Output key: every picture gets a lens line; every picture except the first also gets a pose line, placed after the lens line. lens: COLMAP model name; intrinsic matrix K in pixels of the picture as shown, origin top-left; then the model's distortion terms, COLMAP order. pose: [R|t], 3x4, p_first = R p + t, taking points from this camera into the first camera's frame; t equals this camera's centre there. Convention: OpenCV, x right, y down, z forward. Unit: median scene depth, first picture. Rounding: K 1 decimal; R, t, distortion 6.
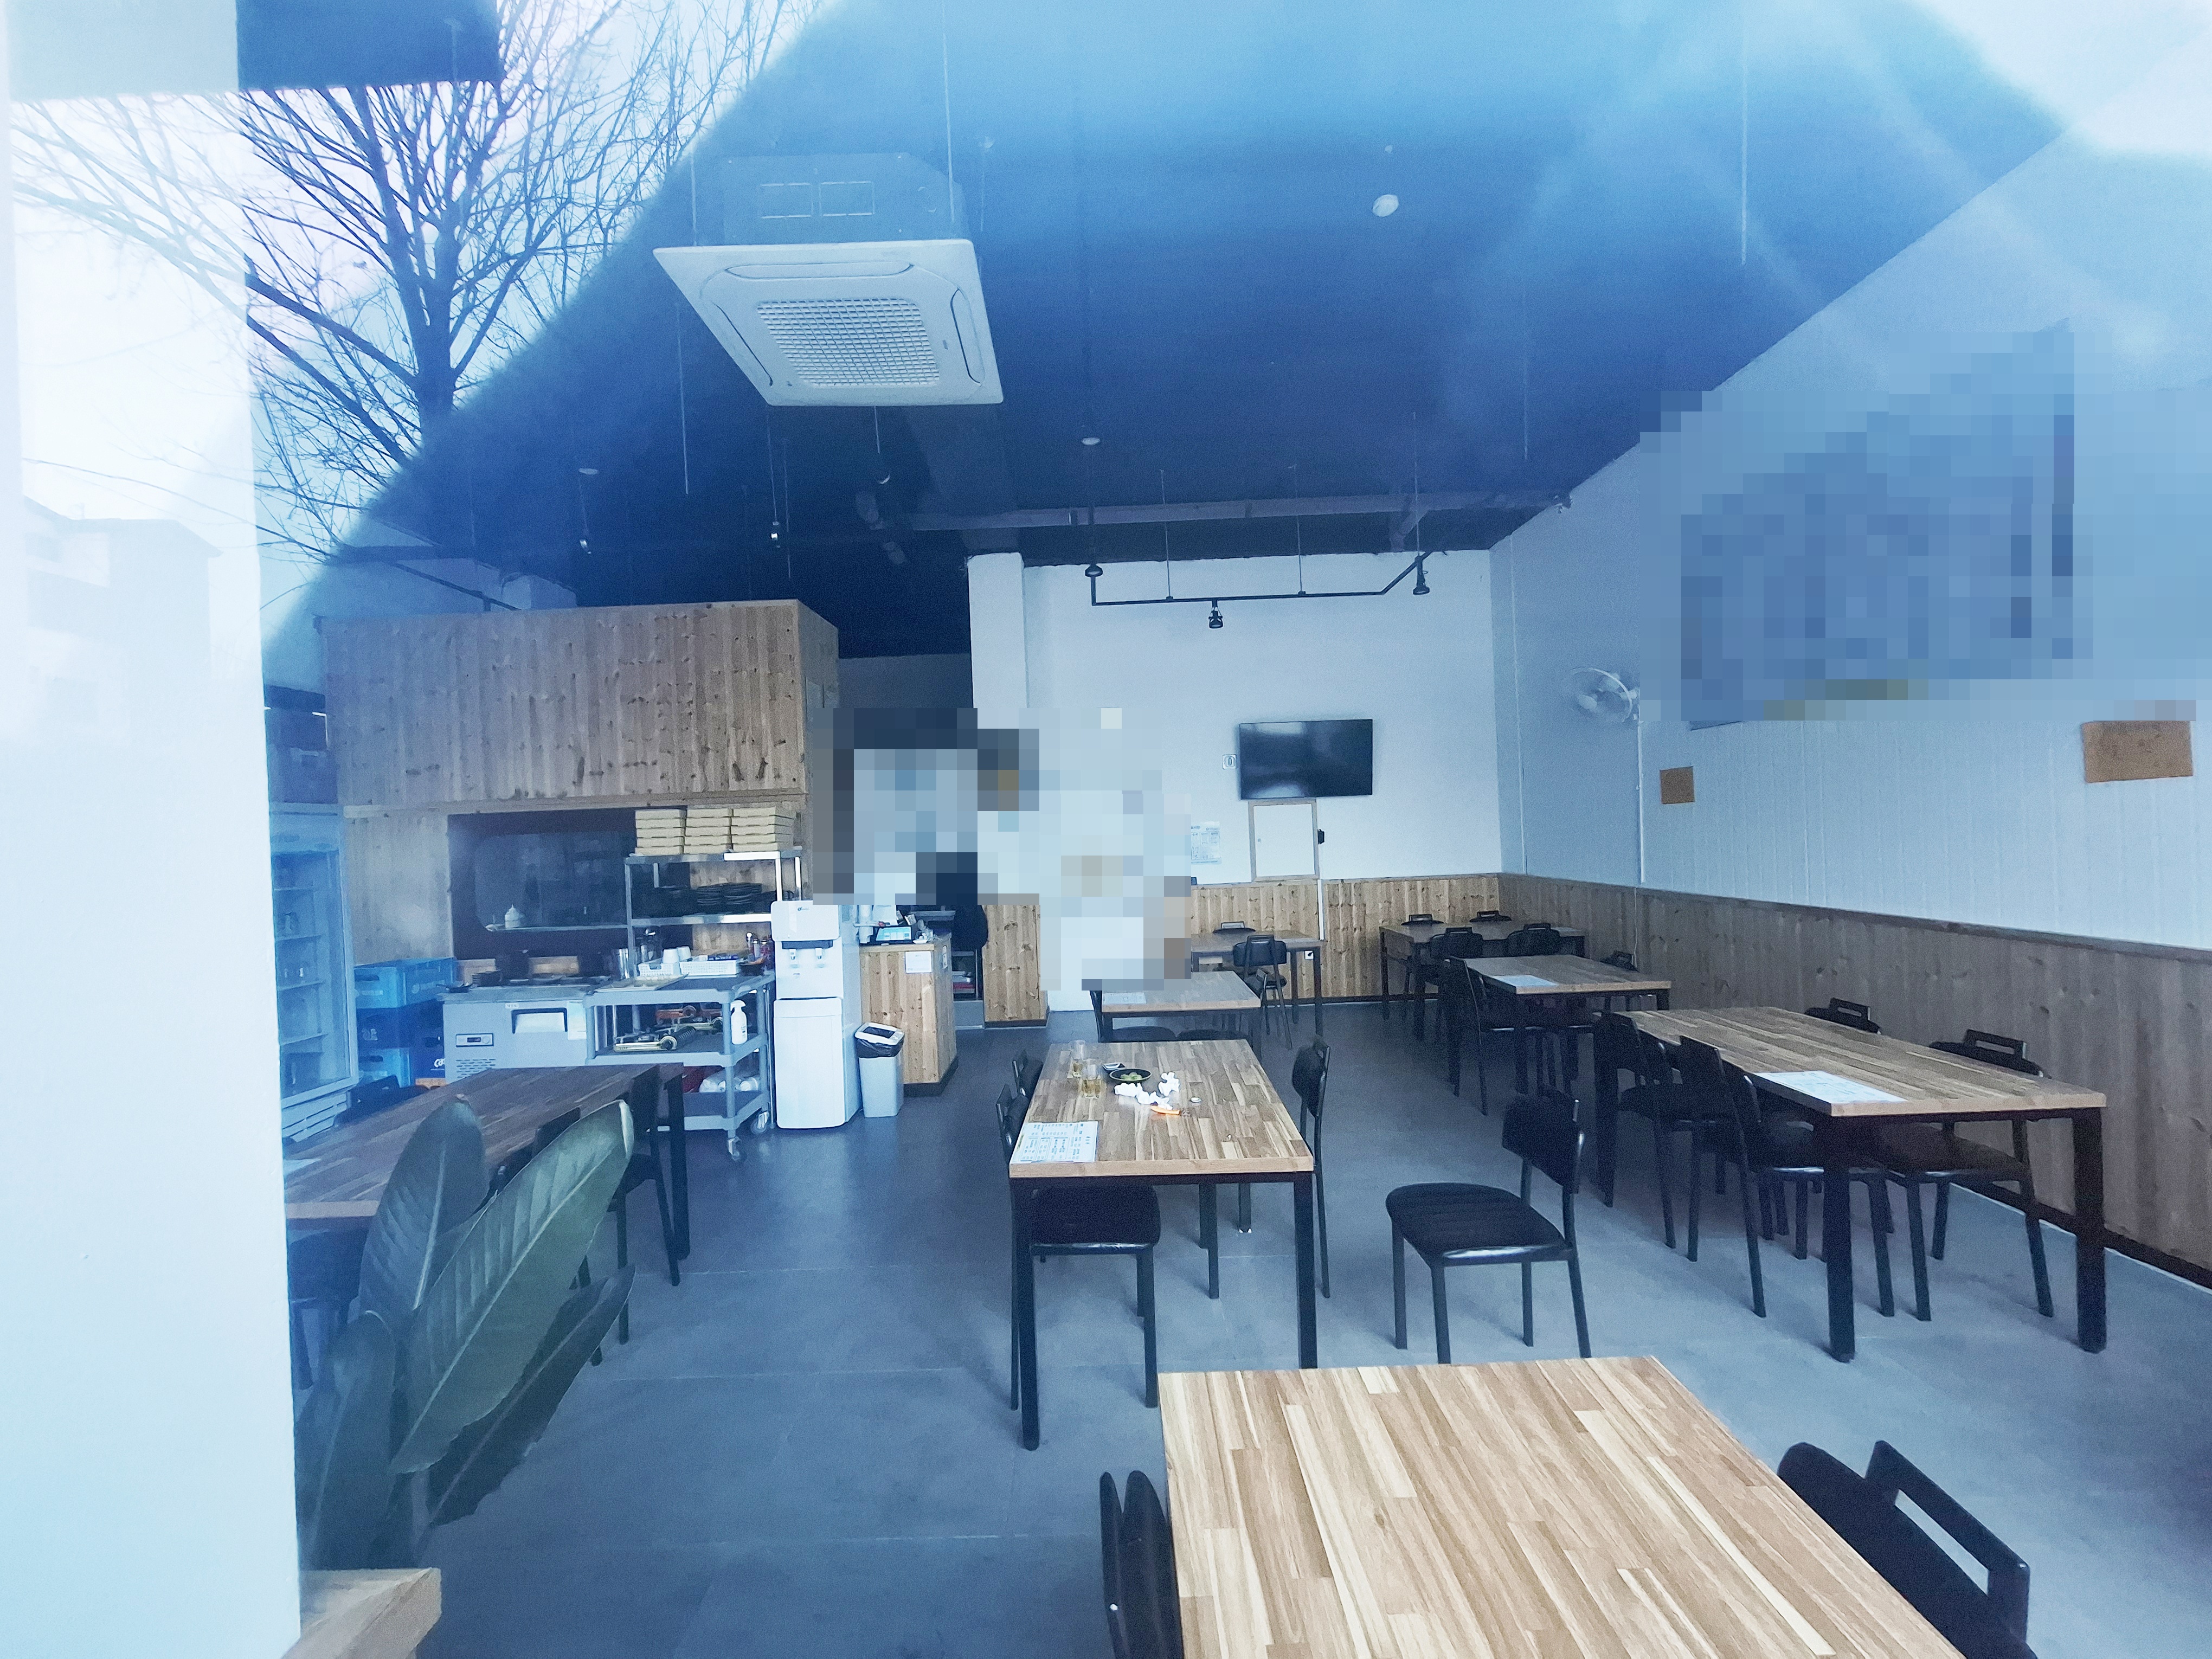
lens RADIAL K [[869.2, 0, 1109.5], [0, 869.2, 827.3], [0, 0, 1]] dist [-0.011861, 0.002670]
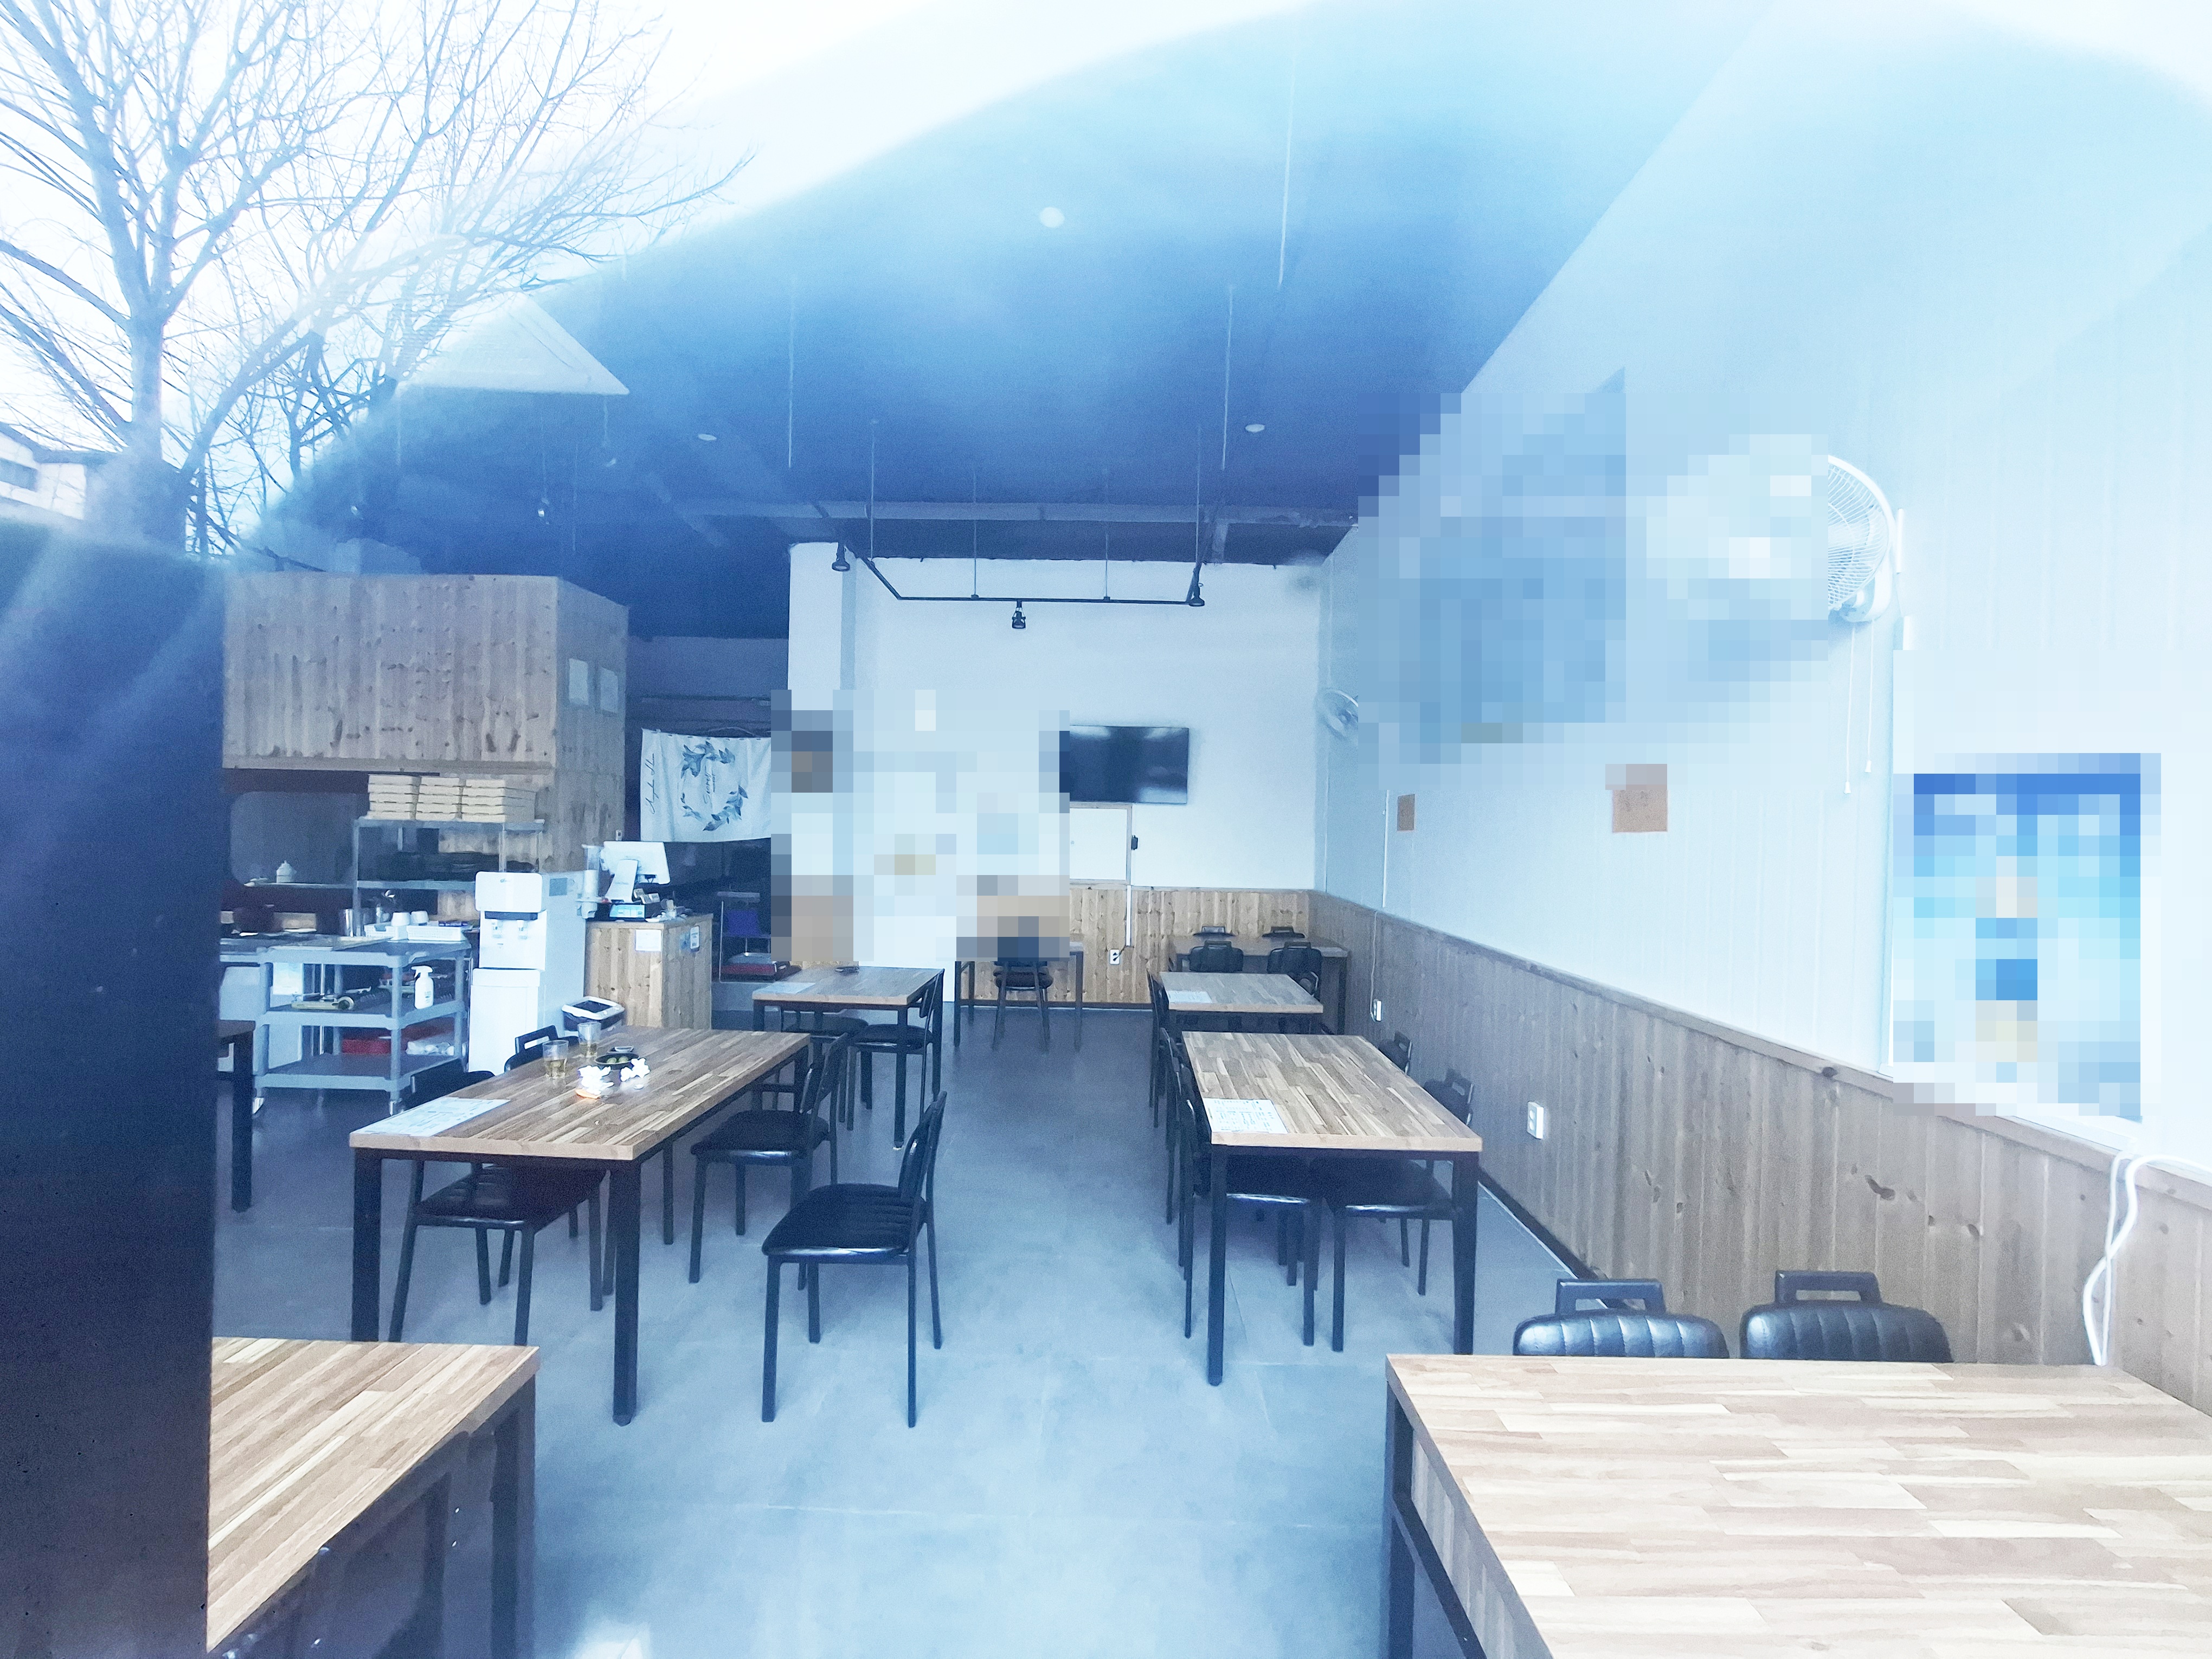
lens RADIAL K [[869.2, 0, 1112.2], [0, 869.2, 827.0], [0, 0, 1]] dist [-0.011861, 0.002670]
pose [[0.998095, 0.060482, -0.012168, 0.316791], [-0.060442, 0.998165, 0.003688, -0.013311], [0.012369, -0.002945, 0.999919, -0.004090]]
